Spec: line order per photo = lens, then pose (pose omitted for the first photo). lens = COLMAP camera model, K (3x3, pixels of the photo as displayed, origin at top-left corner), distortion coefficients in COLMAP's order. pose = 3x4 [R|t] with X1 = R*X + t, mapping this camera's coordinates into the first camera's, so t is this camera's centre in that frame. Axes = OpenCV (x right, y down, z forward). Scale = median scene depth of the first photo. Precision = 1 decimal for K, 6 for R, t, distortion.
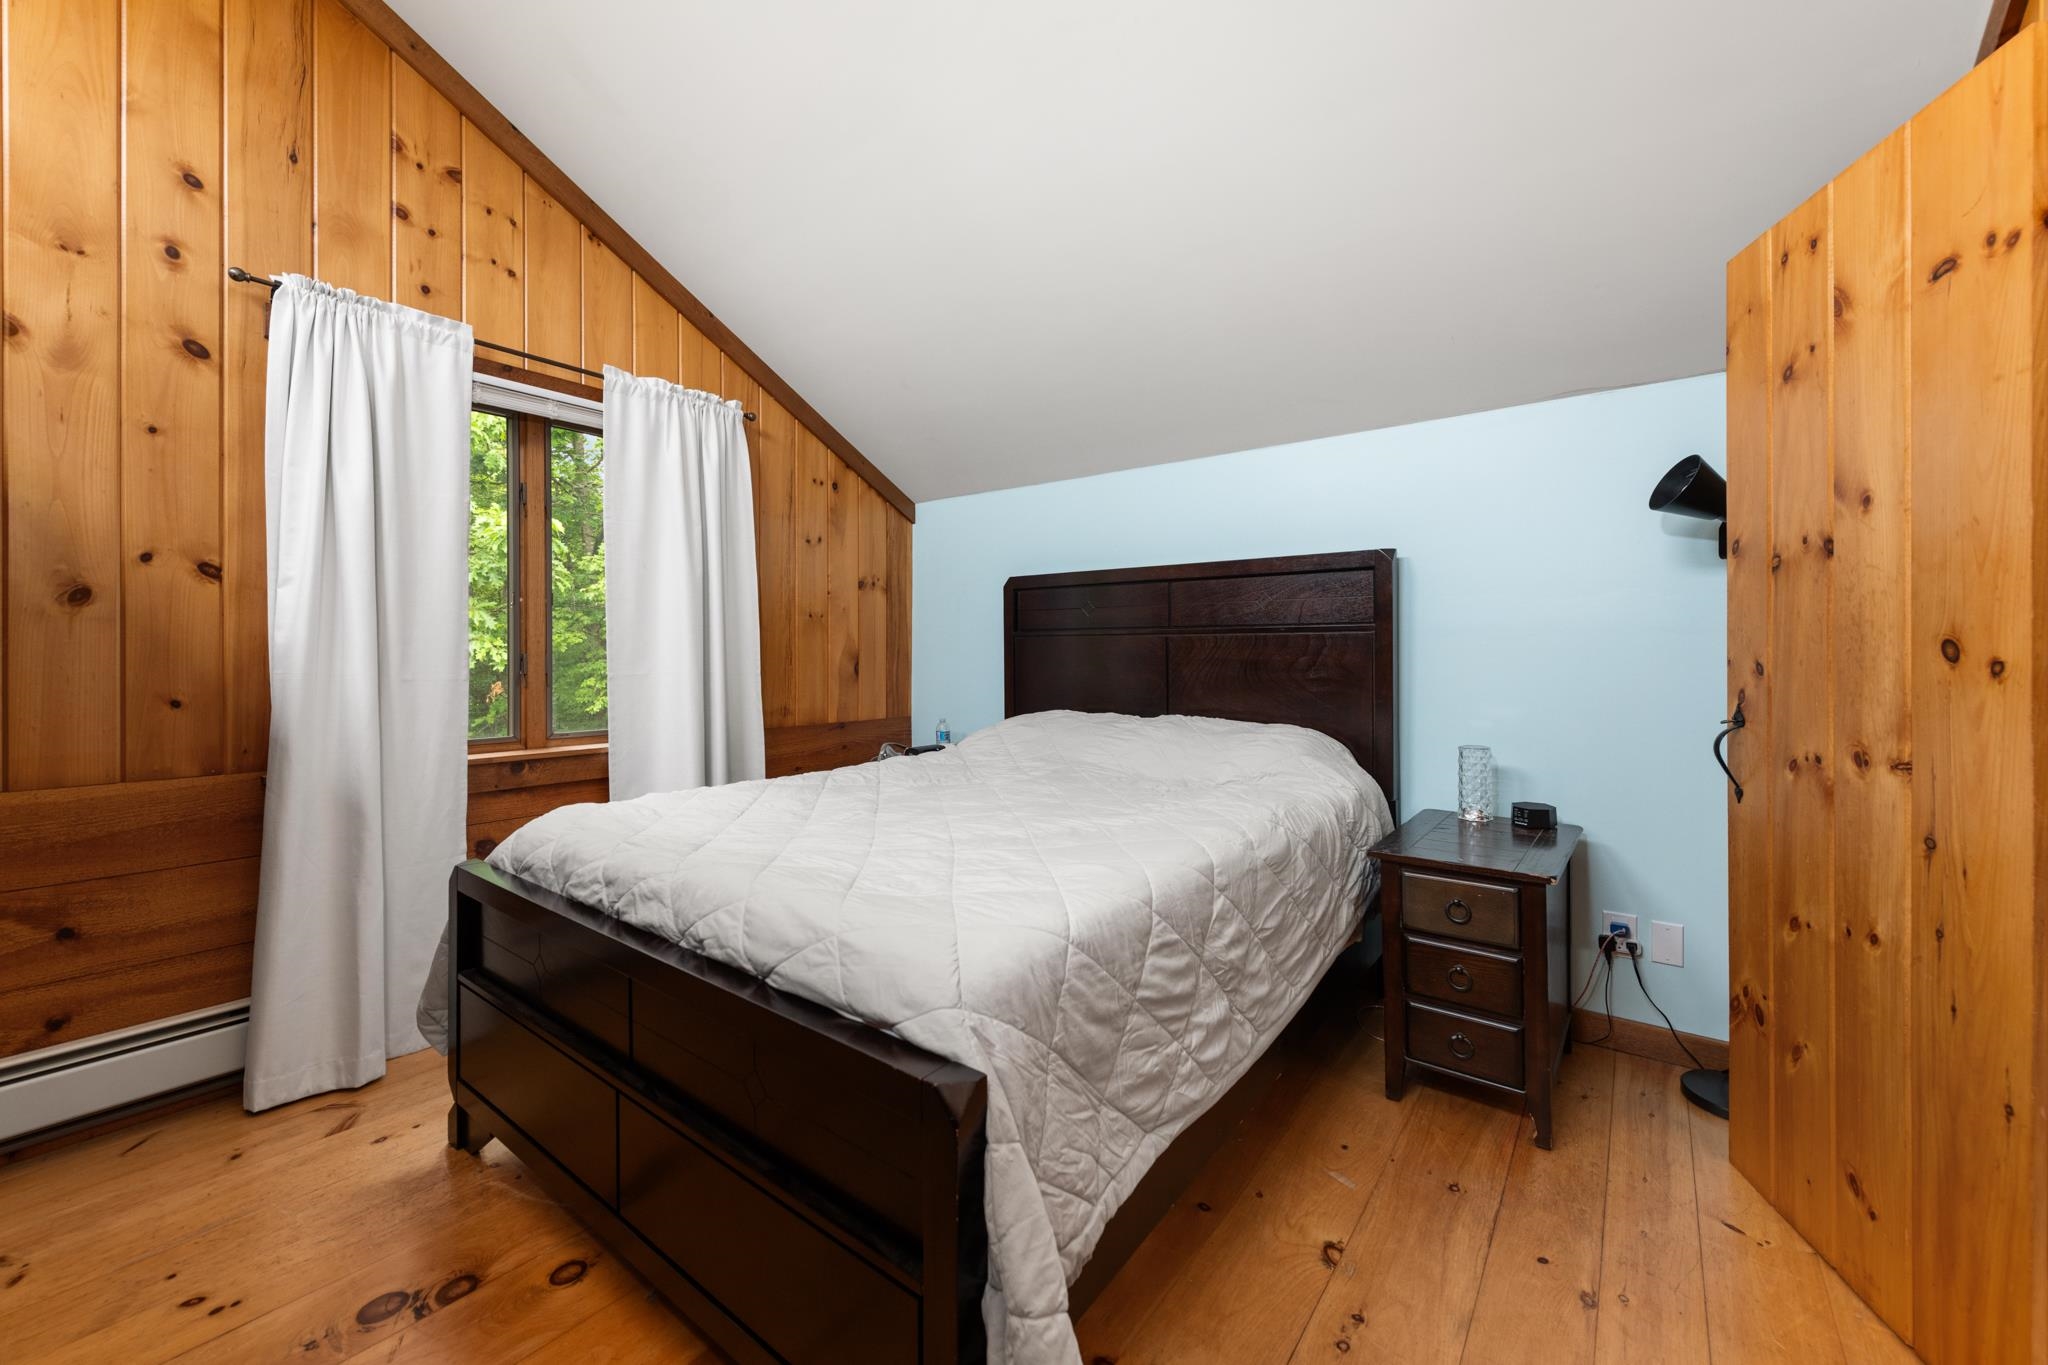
lens RADIAL K [[805.6, 0, 1021.4], [0, 805.6, 649.9], [0, 0, 1]] dist [0.003638, 0.000062]
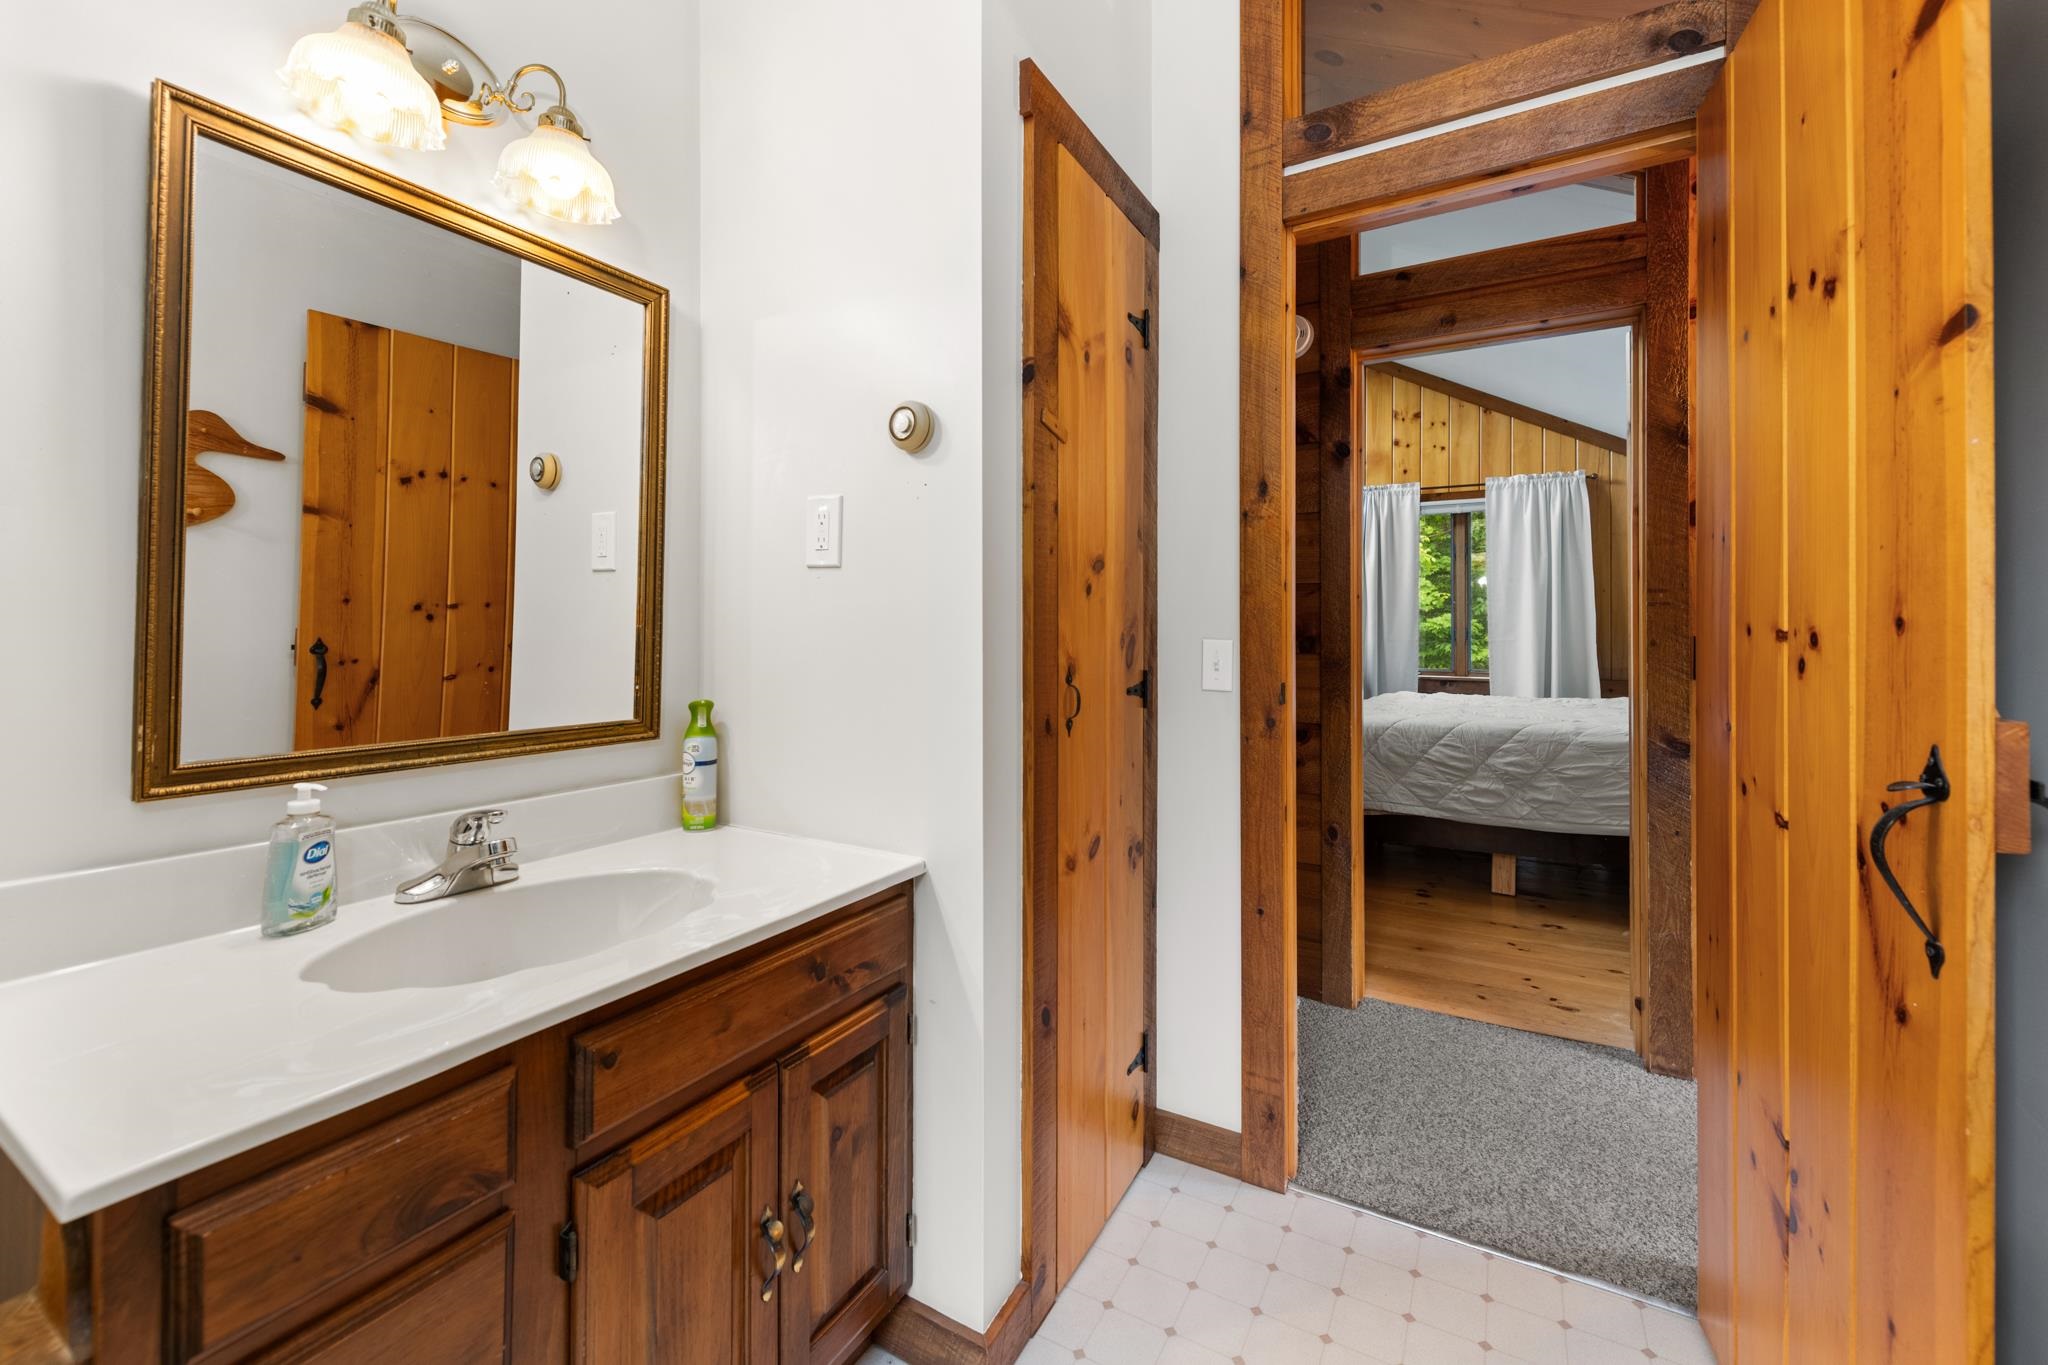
lens RADIAL K [[805.6, 0, 1044.1], [0, 805.6, 618.7], [0, 0, 1]] dist [0.003638, 0.000062]
pose [[0.137293, -0.010379, -0.990476, 1.368551], [0.003454, 0.999944, -0.009999, -0.006208], [0.990525, -0.002048, 0.137321, -0.331841]]
